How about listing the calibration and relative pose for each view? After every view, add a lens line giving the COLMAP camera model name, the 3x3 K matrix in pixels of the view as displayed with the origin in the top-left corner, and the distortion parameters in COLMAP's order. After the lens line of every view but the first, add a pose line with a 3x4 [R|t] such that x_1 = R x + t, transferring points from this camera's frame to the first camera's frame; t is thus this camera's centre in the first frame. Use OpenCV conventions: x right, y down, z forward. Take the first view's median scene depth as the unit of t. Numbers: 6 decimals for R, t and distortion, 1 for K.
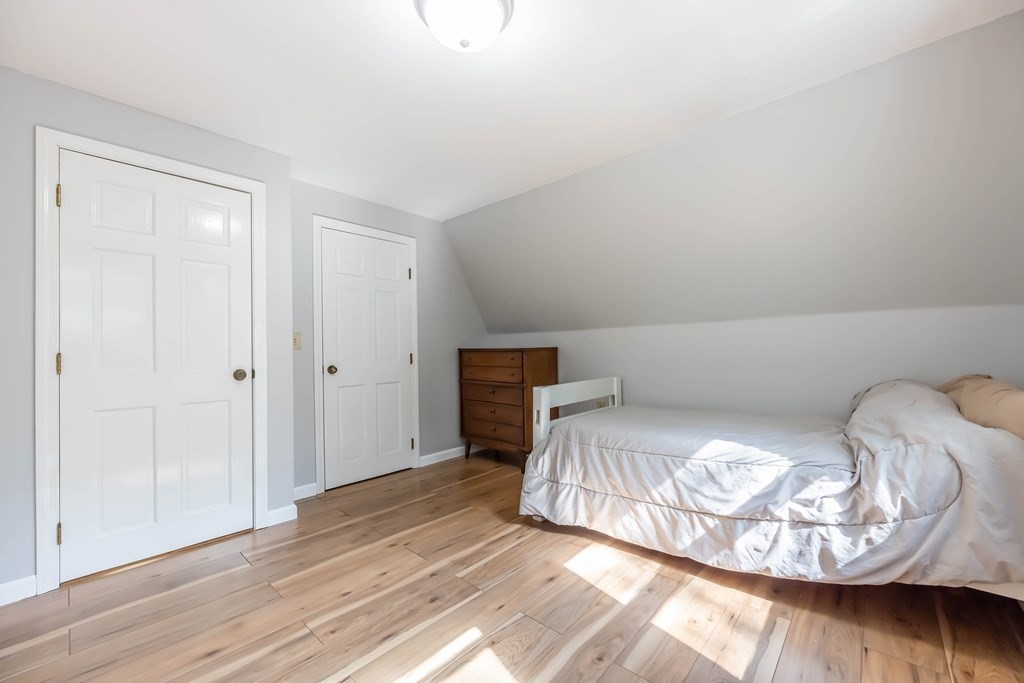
lens RADIAL K [[409.1, 0, 512.0], [0, 409.1, 341.5], [0, 0, 1]] dist [-0.001099, -0.000021]
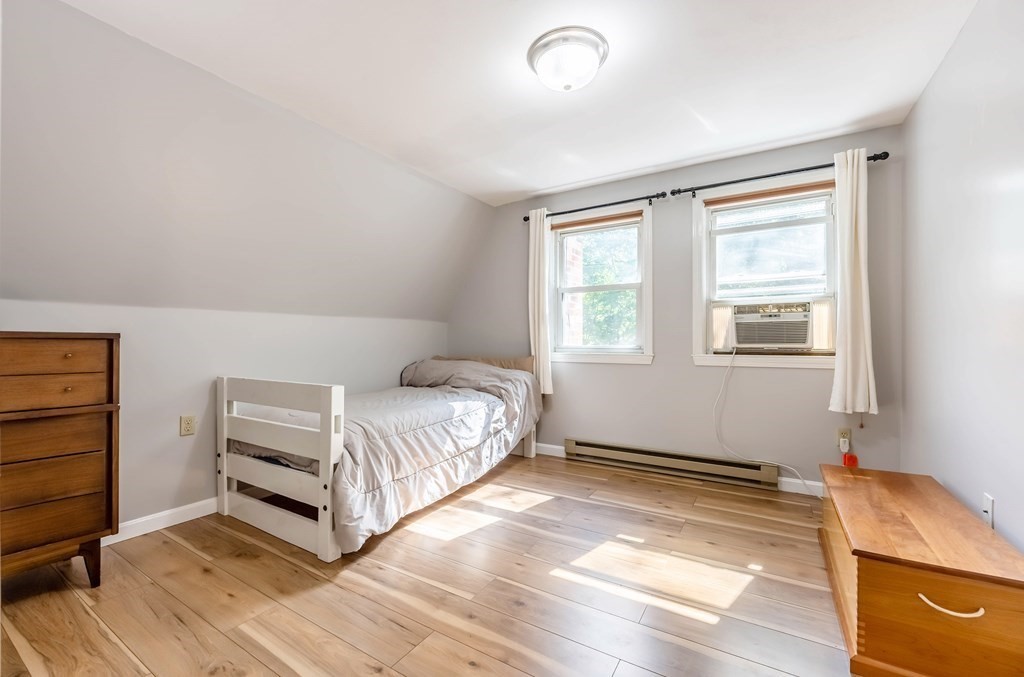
lens RADIAL K [[418.9, 0, 512.0], [0, 418.9, 338.5], [0, 0, 1]] dist [-0.000189, -0.000053]
pose [[-0.178187, 0.027199, 0.983621, -1.037523], [-0.012282, 0.999479, -0.029862, 0.057410], [-0.983920, -0.017402, -0.177760, 1.093006]]
